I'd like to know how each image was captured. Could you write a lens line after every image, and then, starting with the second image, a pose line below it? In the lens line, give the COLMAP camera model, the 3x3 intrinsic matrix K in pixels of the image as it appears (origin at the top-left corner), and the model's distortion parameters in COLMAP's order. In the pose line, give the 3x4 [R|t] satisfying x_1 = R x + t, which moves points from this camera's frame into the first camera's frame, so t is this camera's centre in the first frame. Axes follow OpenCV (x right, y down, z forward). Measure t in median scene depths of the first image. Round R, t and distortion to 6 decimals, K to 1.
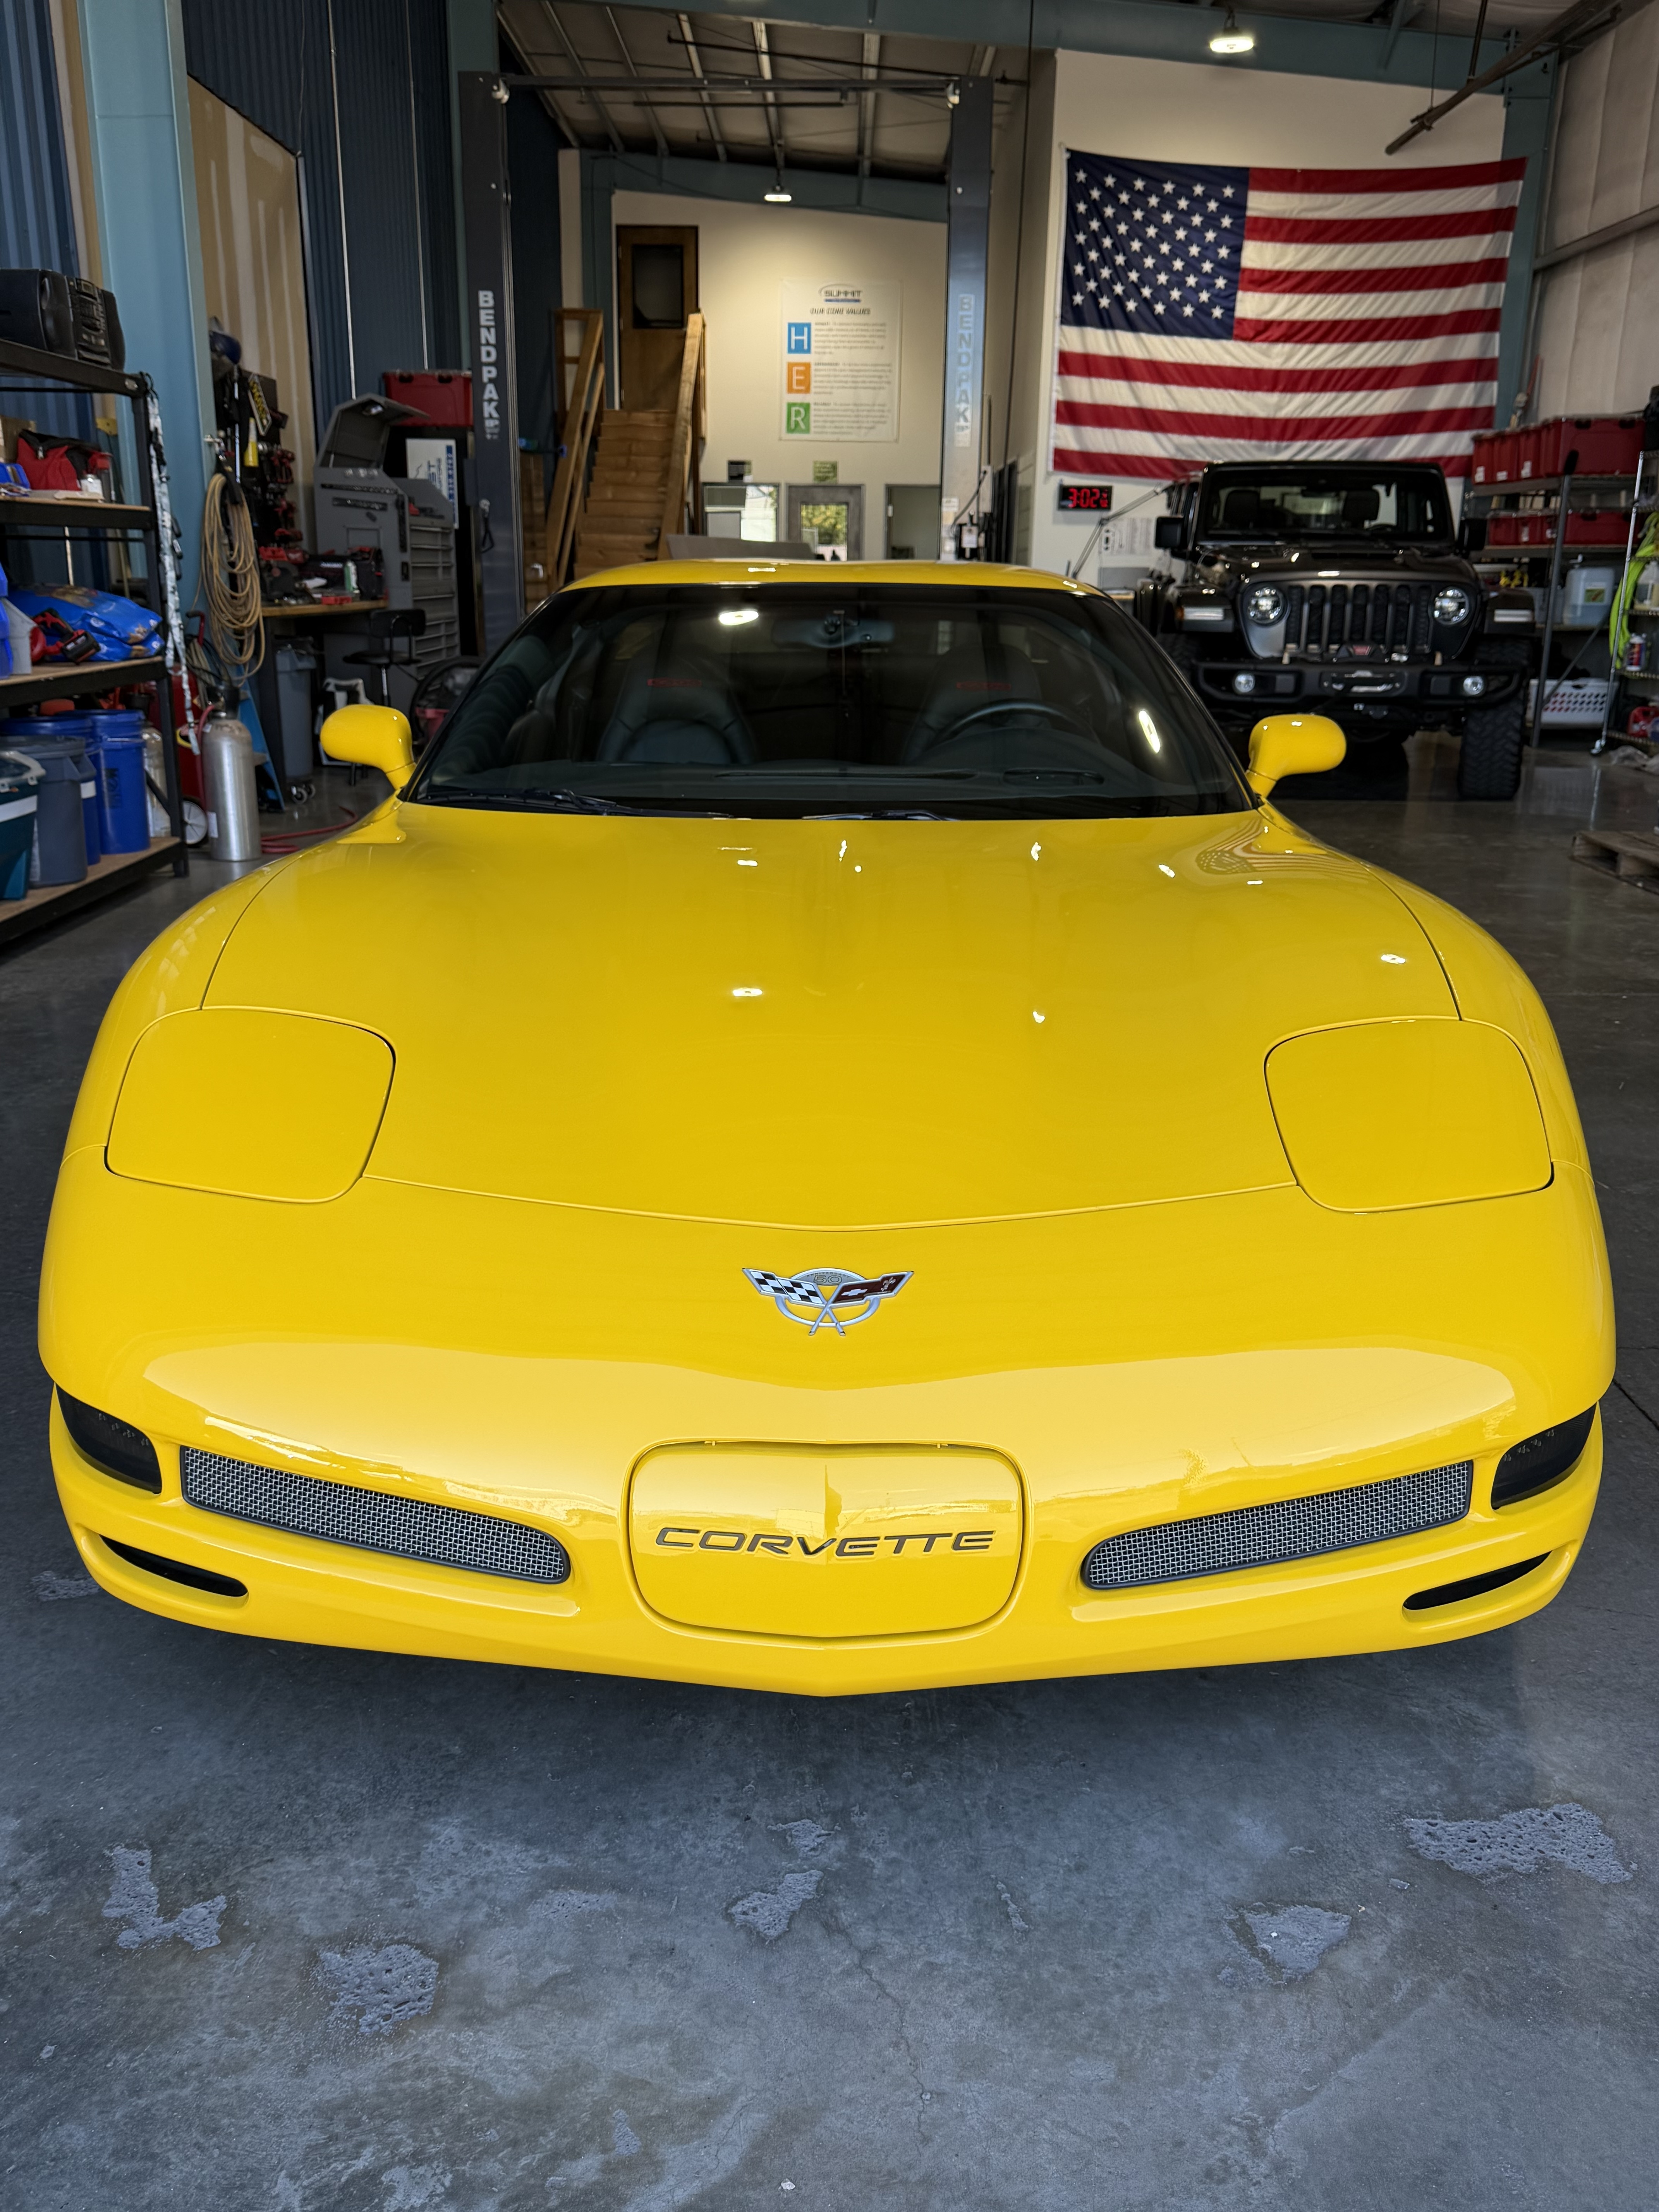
lens RADIAL K [[1760.9, 0, 811.1], [0, 1760.9, 1086.9], [0, 0, 1]] dist [0.001181, -0.020655]
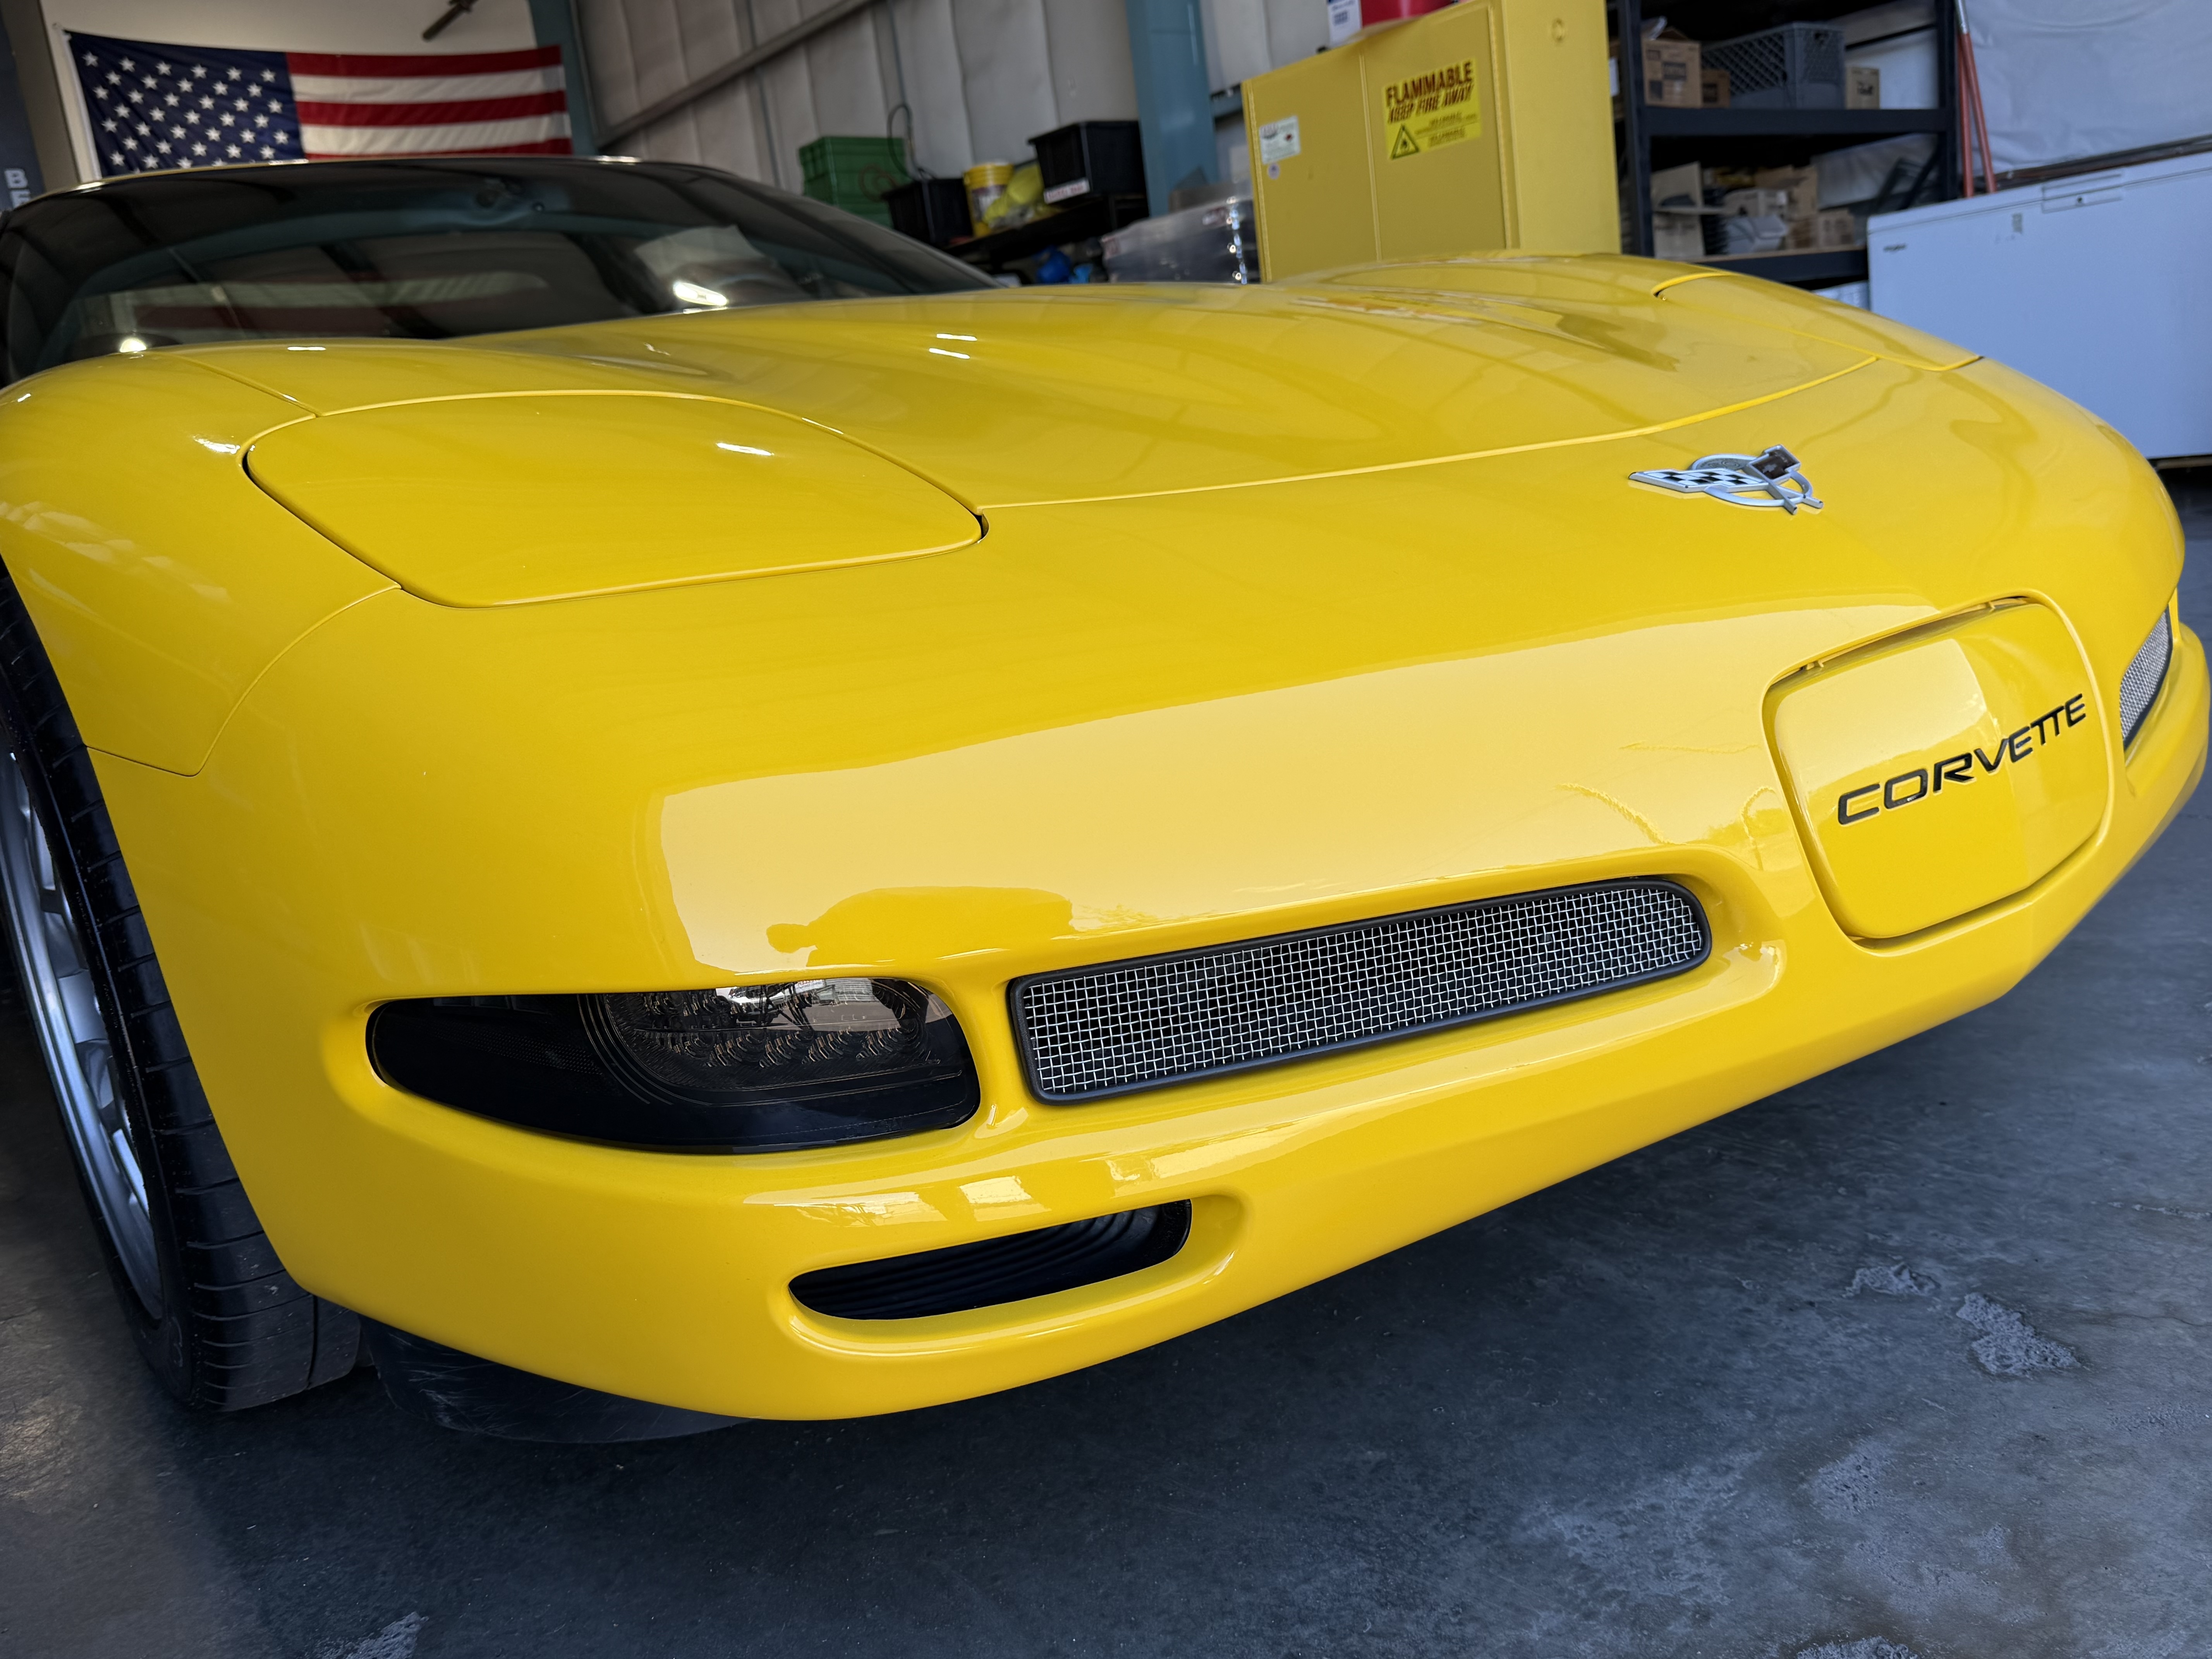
lens RADIAL K [[1760.9, 0, 1099.6], [0, 1760.9, 825.0], [0, 0, 1]] dist [0.001181, -0.020655]
pose [[0.772261, -0.240069, 0.588200, -0.588191], [0.304587, 0.952419, -0.011177, 0.165235], [-0.557530, 0.187790, 0.808638, 0.568109]]
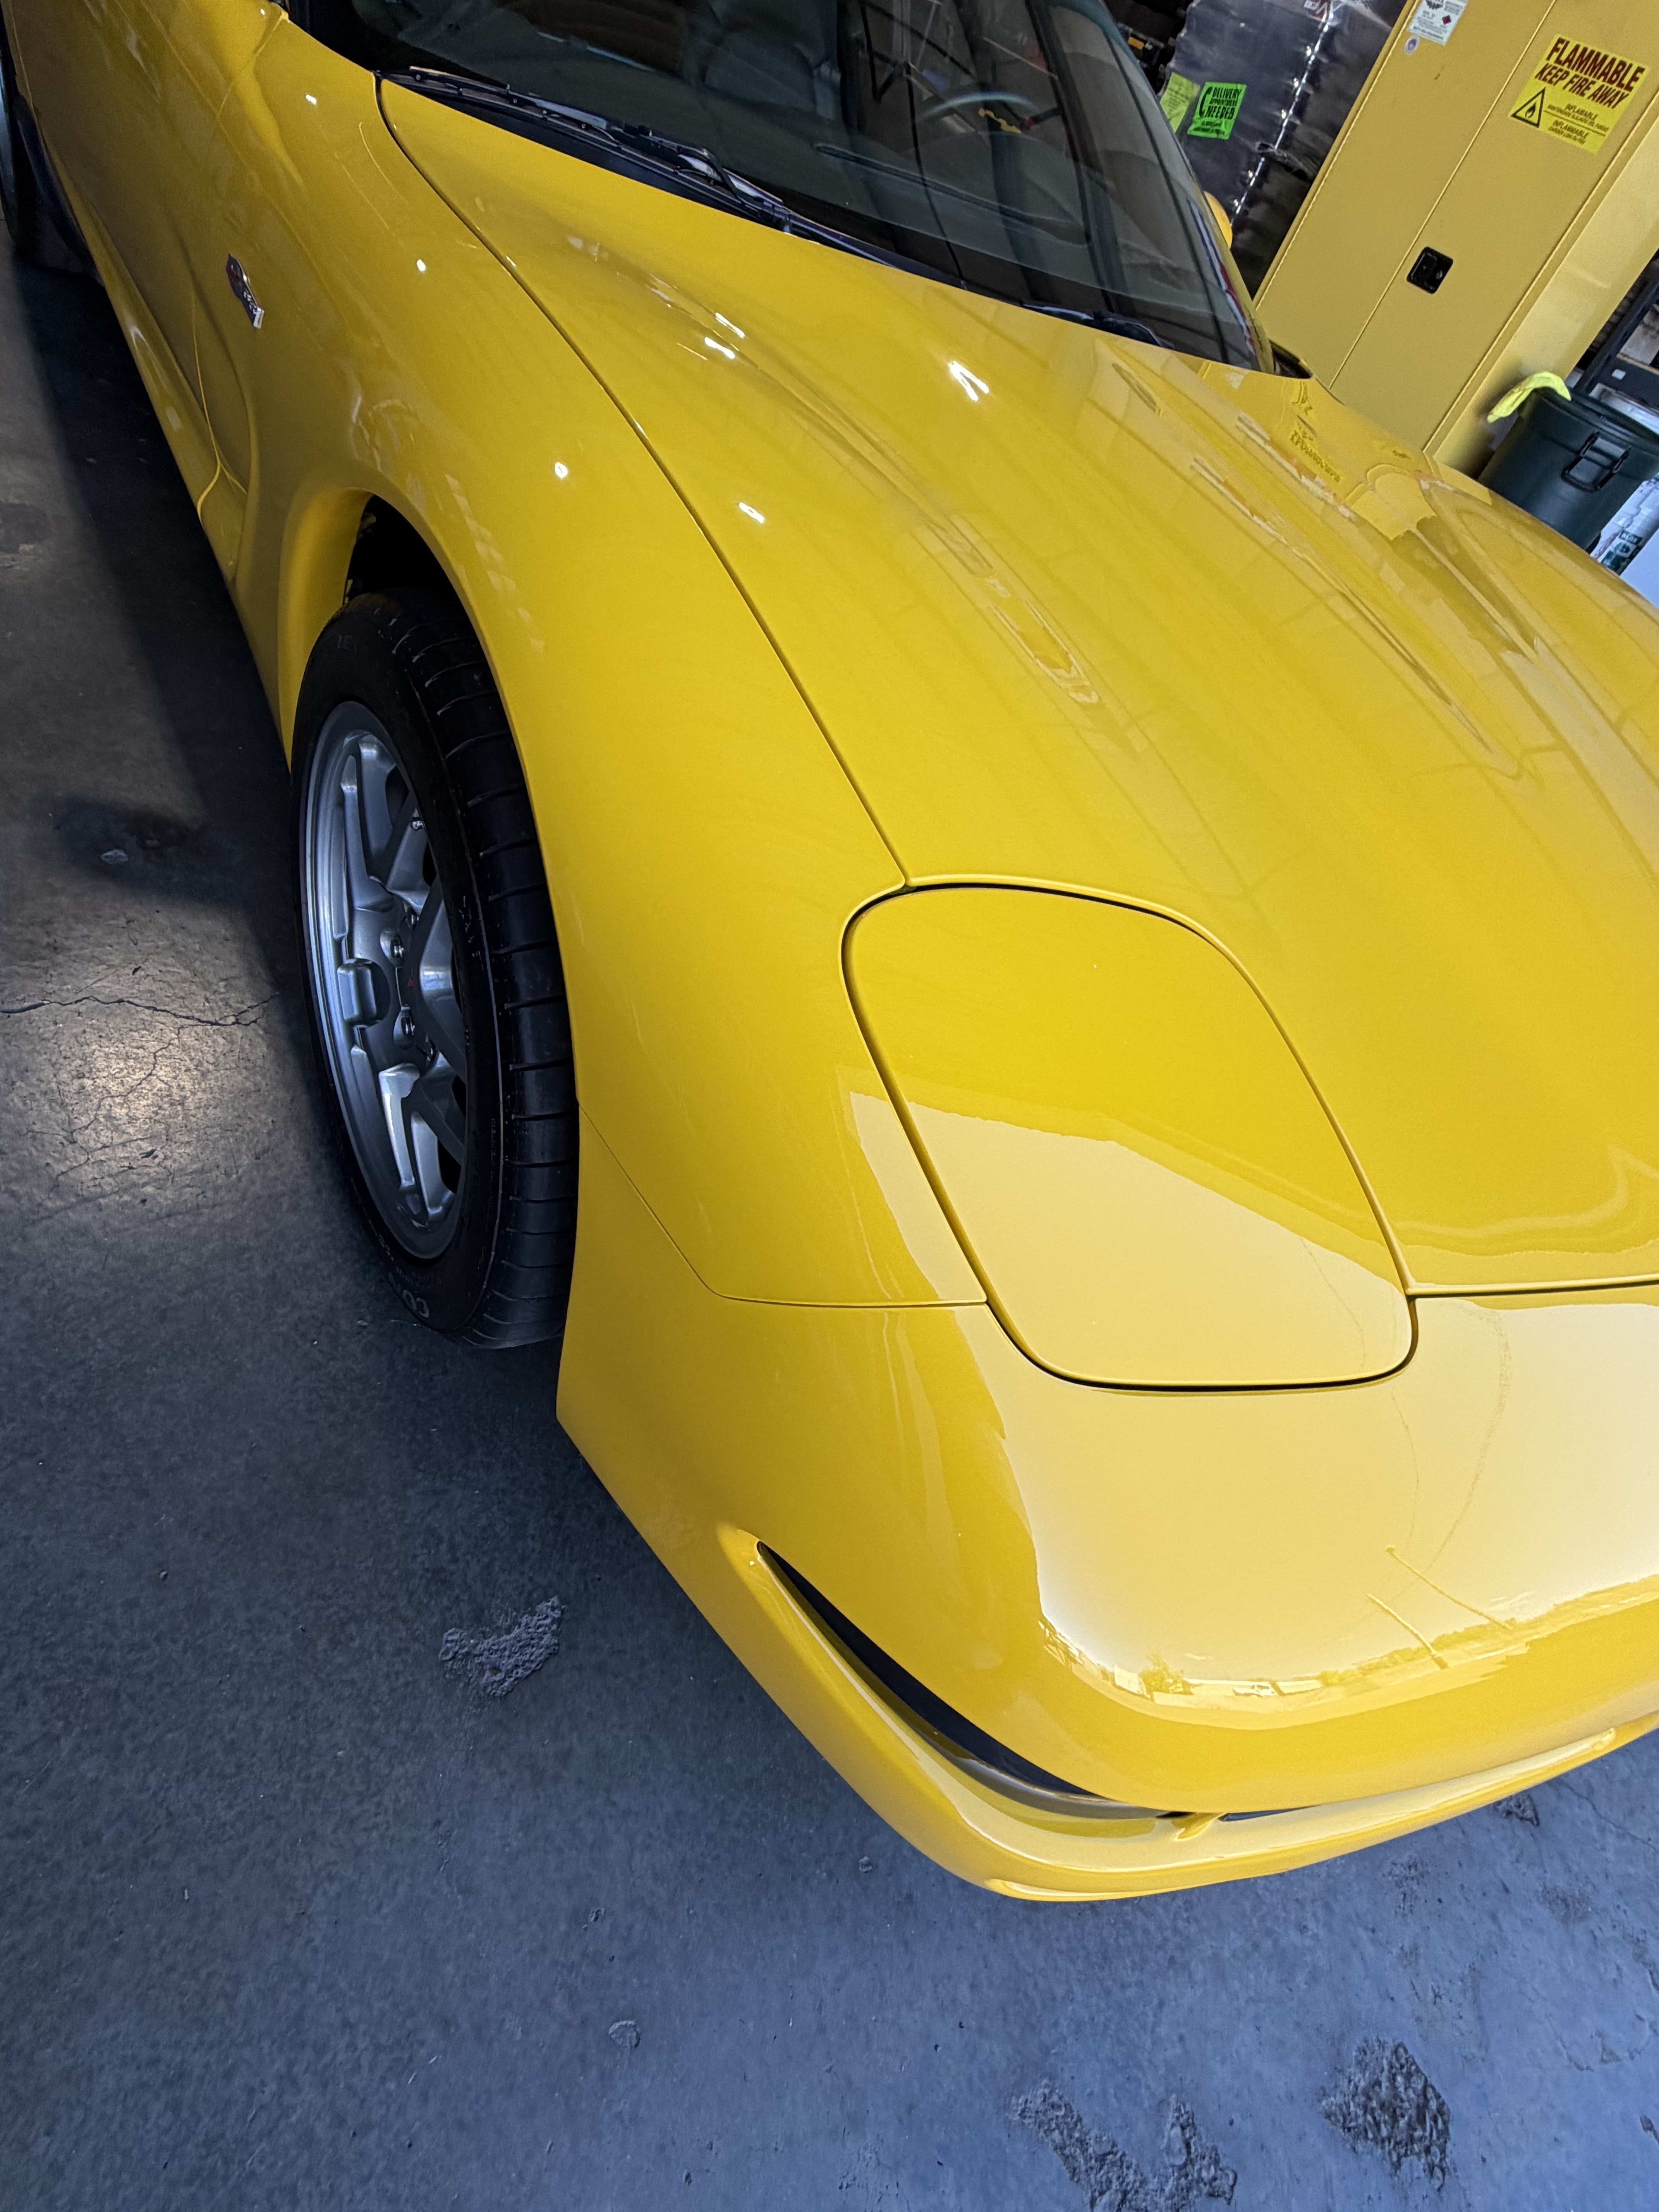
lens RADIAL K [[1163.2, 0, 827.4], [0, 1163.2, 1066.9], [0, 0, 1]] dist [0.001890, 0.001812]
pose [[0.813726, -0.163590, 0.557753, -0.653504], [-0.177842, 0.843486, 0.506857, -0.210602], [-0.553374, -0.511634, 0.657273, 0.924147]]
